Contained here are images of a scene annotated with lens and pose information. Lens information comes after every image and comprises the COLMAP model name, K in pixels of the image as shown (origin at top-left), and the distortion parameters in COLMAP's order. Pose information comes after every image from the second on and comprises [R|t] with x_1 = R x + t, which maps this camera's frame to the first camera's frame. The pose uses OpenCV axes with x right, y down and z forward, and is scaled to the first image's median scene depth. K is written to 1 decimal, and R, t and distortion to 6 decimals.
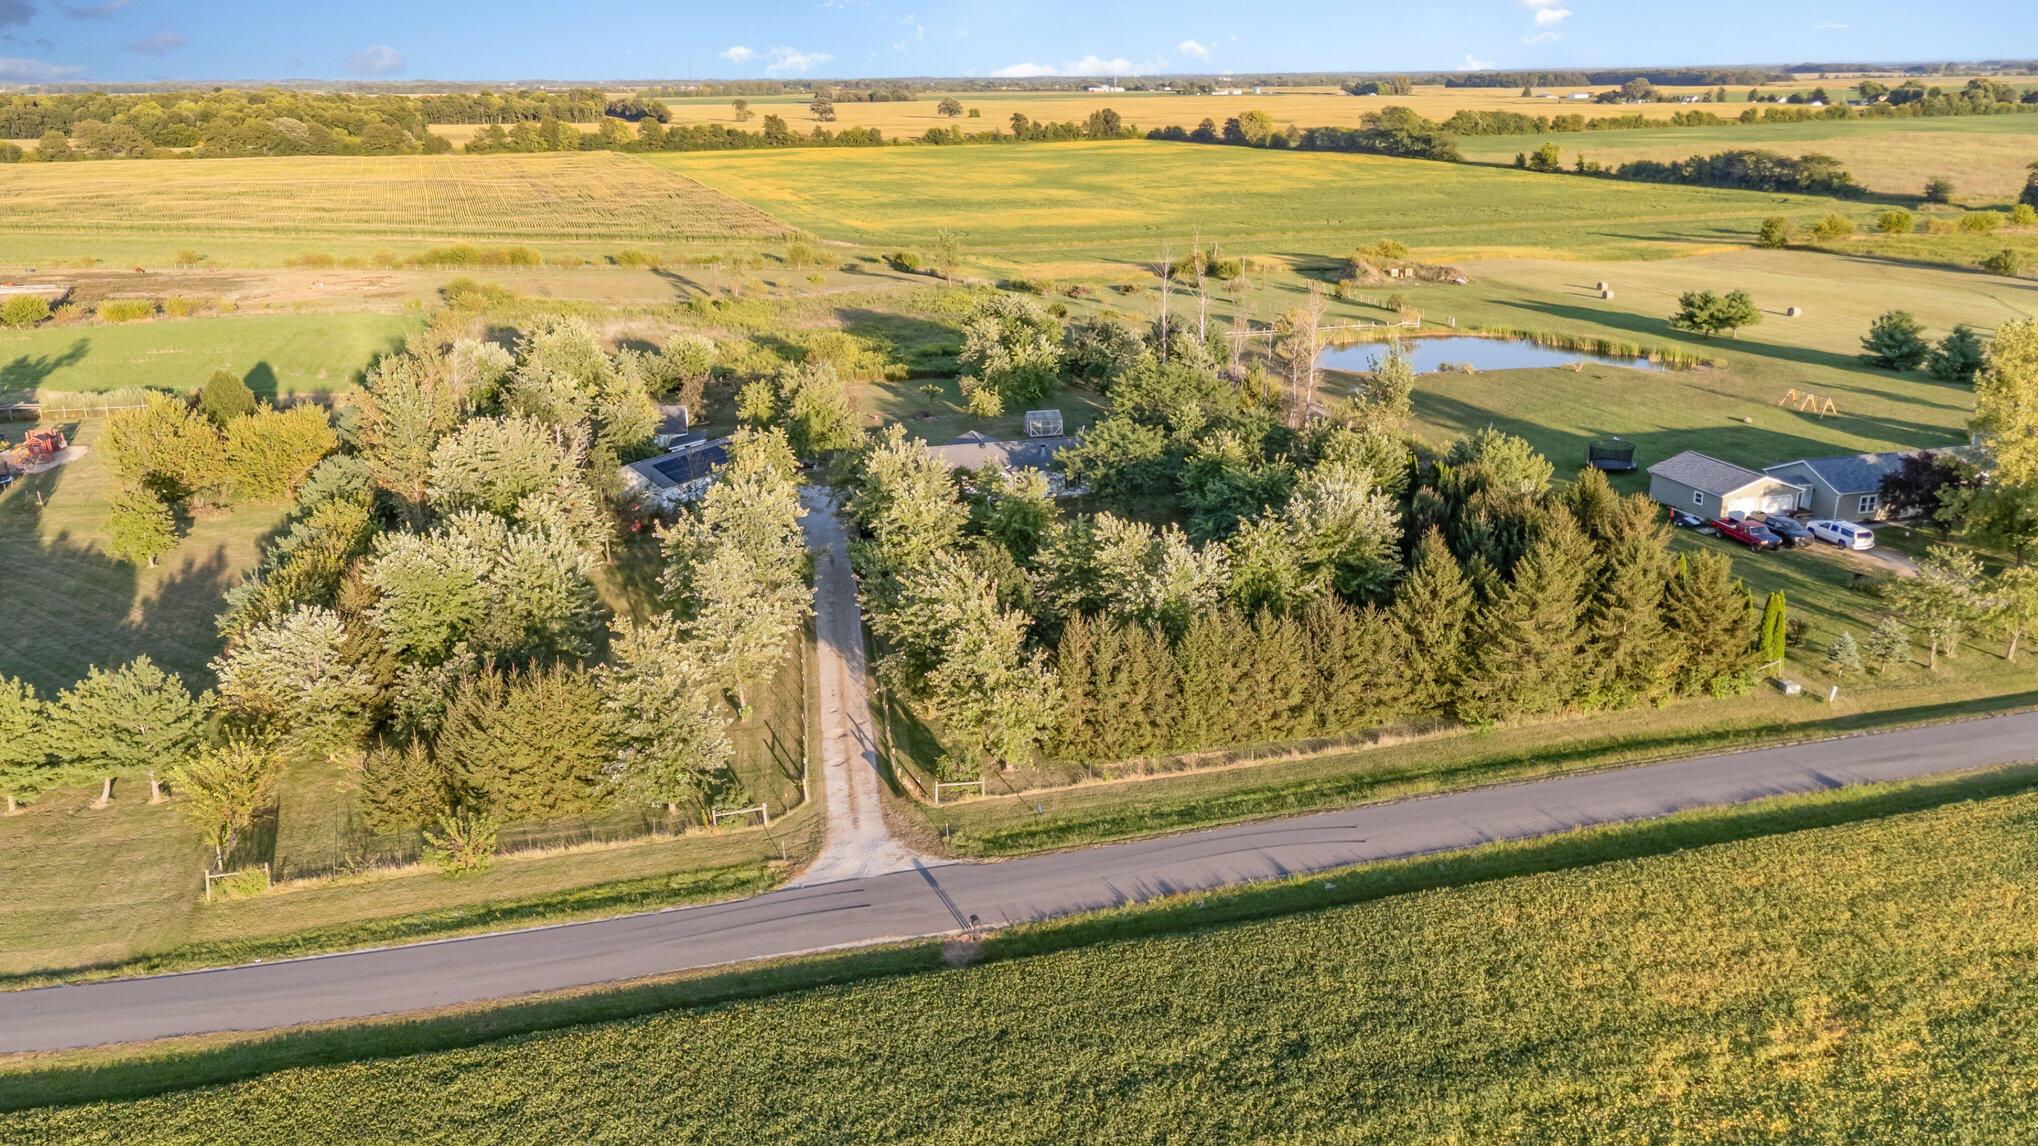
lens RADIAL K [[1485.2, 0, 1019.0], [0, 1485.2, 573.0], [0, 0, 1]] dist [0.057977, -0.044745]
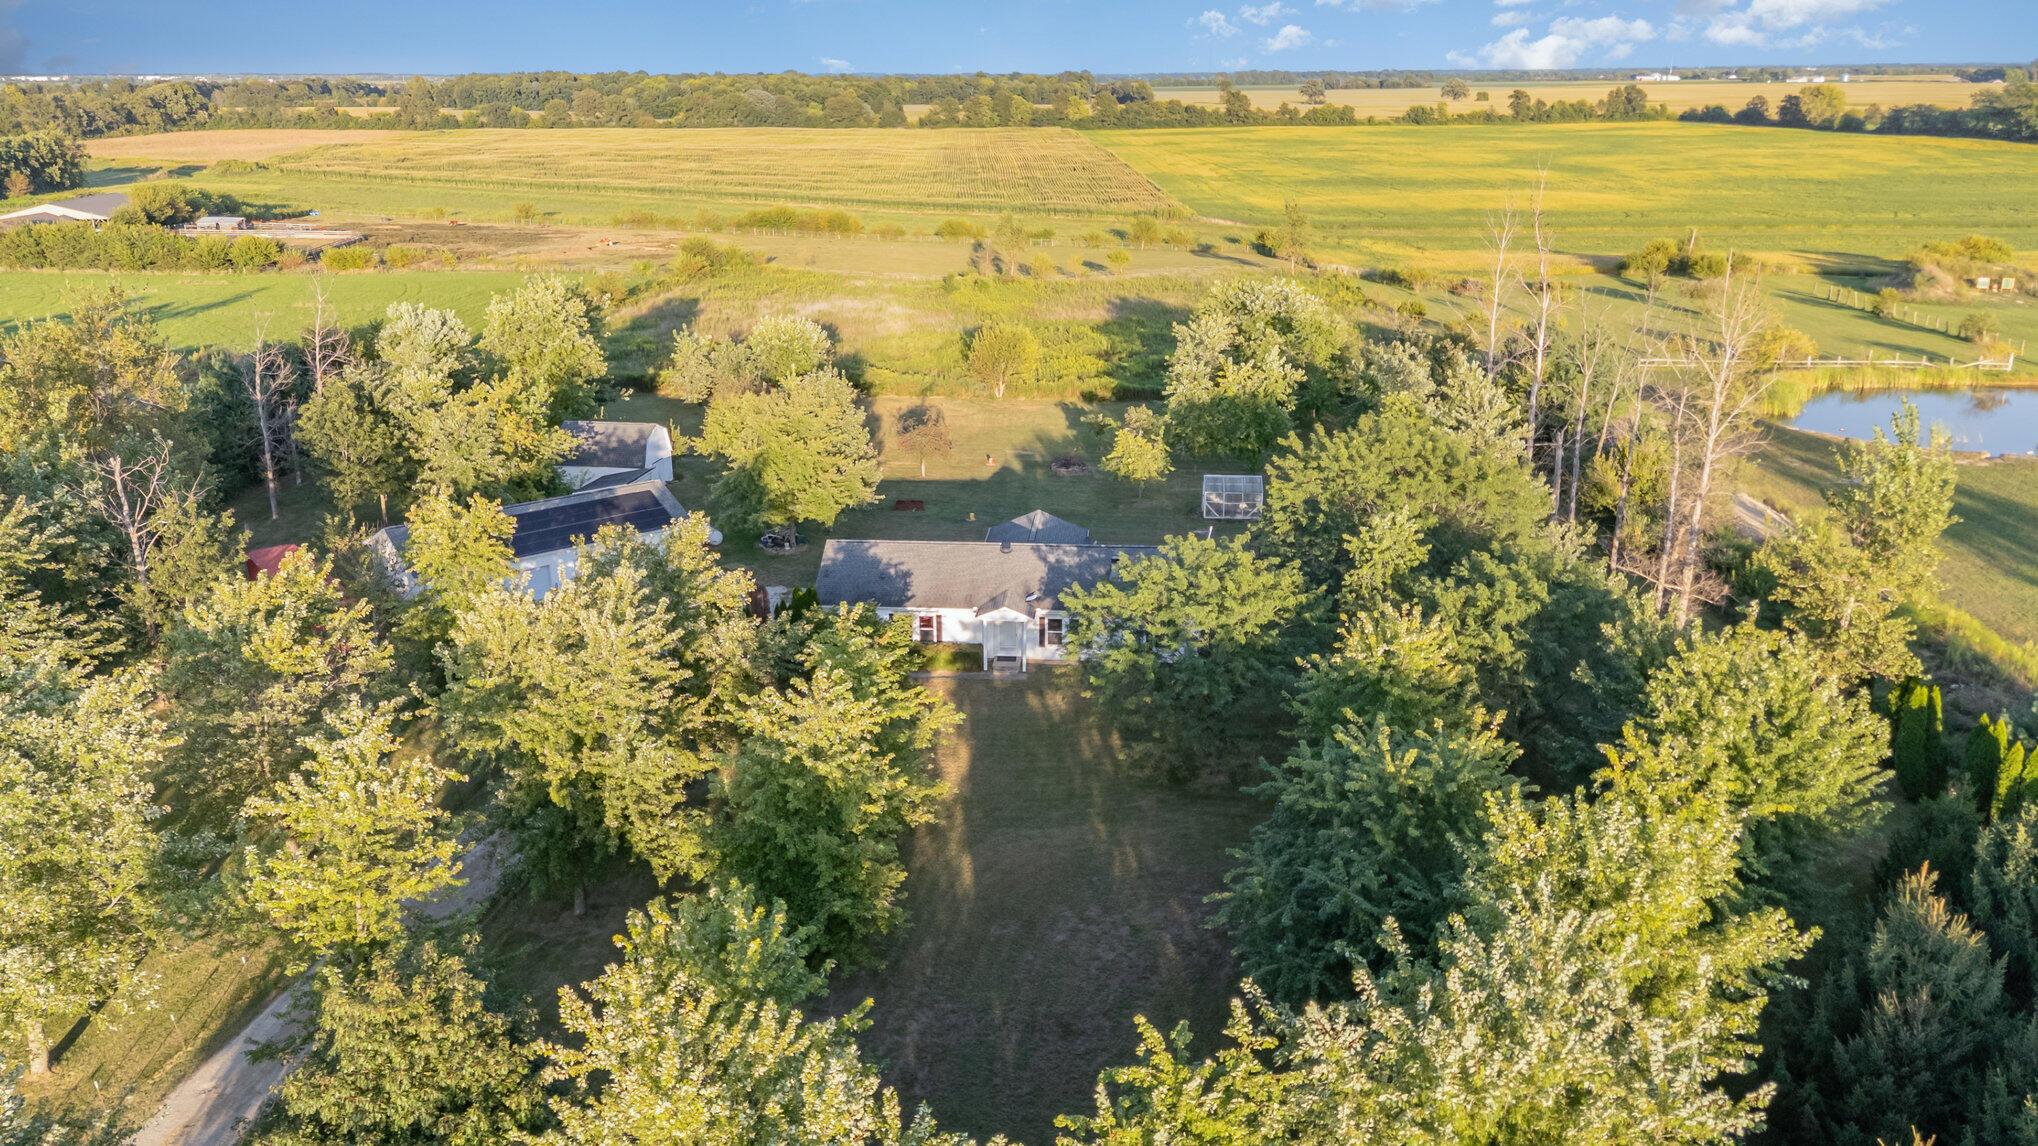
lens RADIAL K [[1485.2, 0, 1019.0], [0, 1485.2, 573.0], [0, 0, 1]] dist [0.057977, -0.044745]
pose [[0.945308, 0.108430, -0.307631, 0.027929], [-0.107327, 0.994011, 0.020555, -0.017248], [0.308017, 0.013586, 0.951284, 0.097182]]
